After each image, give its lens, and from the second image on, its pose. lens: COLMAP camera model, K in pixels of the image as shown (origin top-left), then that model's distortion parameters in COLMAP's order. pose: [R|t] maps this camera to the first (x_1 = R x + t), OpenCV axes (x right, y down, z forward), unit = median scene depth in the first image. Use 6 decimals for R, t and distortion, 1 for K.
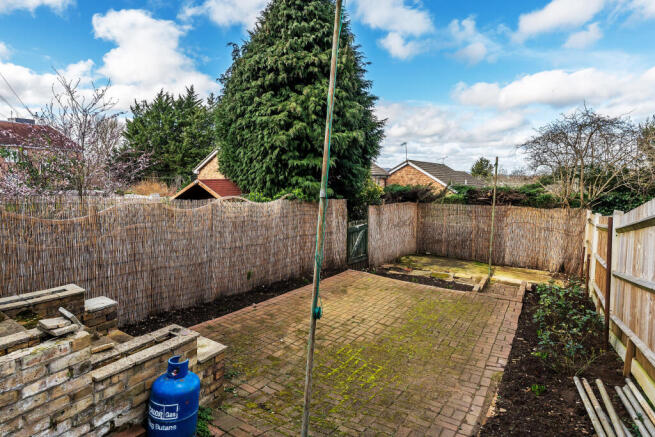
lens RADIAL K [[336.6, 0, 329.5], [0, 336.6, 217.5], [0, 0, 1]] dist [-0.004419, -0.000128]
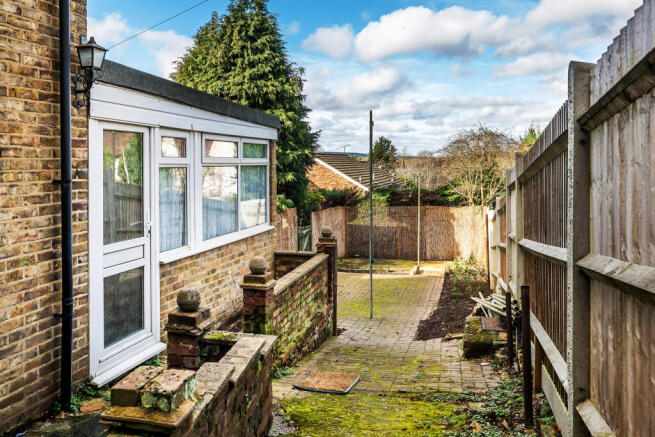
lens RADIAL K [[450.9, 0, 326.7], [0, 450.9, 218.3], [0, 0, 1]] dist [0.004618, 0.000234]
pose [[0.958501, -0.052237, 0.280261, -0.234339], [0.055943, 0.998420, -0.005236, -0.005097], [-0.279545, 0.020698, 0.959910, -0.384983]]
